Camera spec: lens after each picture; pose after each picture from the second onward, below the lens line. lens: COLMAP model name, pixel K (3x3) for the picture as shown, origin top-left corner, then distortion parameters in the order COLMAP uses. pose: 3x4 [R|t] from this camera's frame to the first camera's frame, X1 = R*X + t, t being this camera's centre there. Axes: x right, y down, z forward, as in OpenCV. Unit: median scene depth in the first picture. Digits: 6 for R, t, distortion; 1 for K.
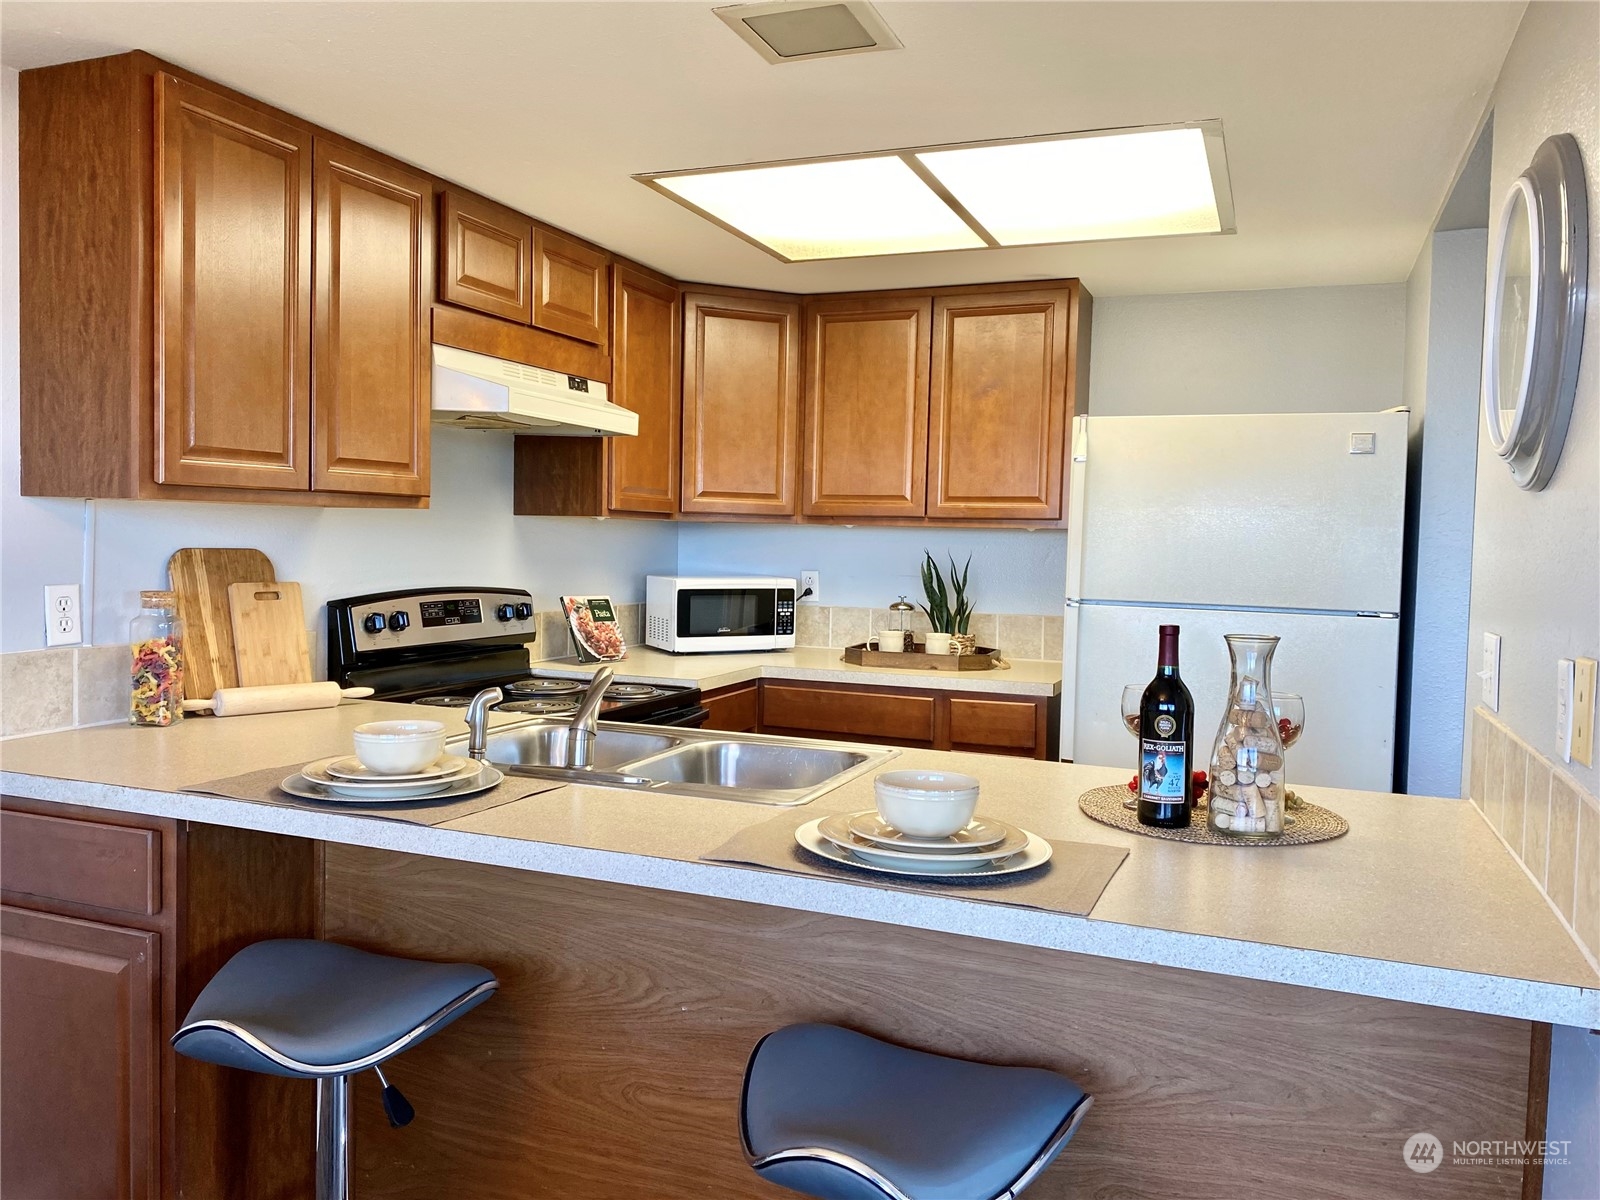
lens RADIAL K [[1205.5, 0, 800.0], [0, 1205.5, 600.0], [0, 0, 1]] dist [-0.009416, 0.000066]
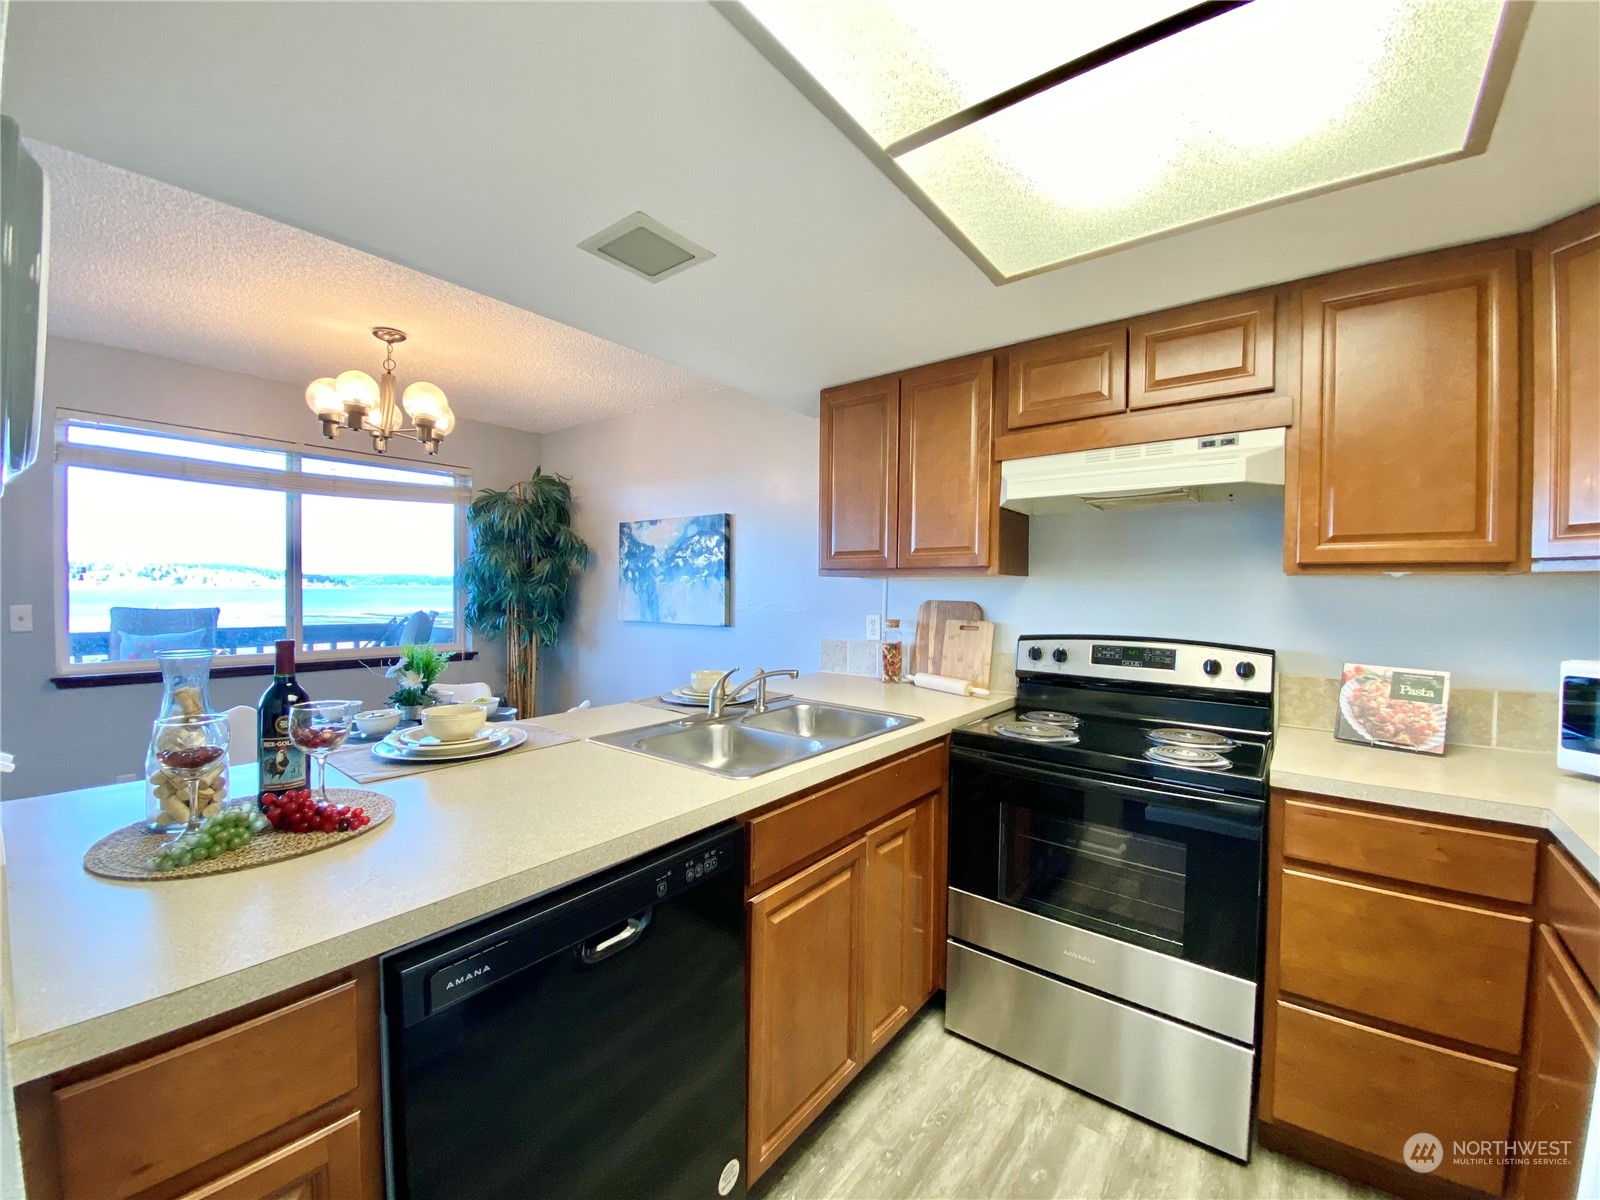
lens RADIAL K [[648.6, 0, 800.0], [0, 648.6, 600.0], [0, 0, 1]] dist [0.027648, -0.000063]
pose [[-0.283577, -0.002979, -0.958945, 0.540719], [-0.065114, 0.997747, 0.016156, -0.044010], [0.956736, 0.067022, -0.283132, 1.038217]]
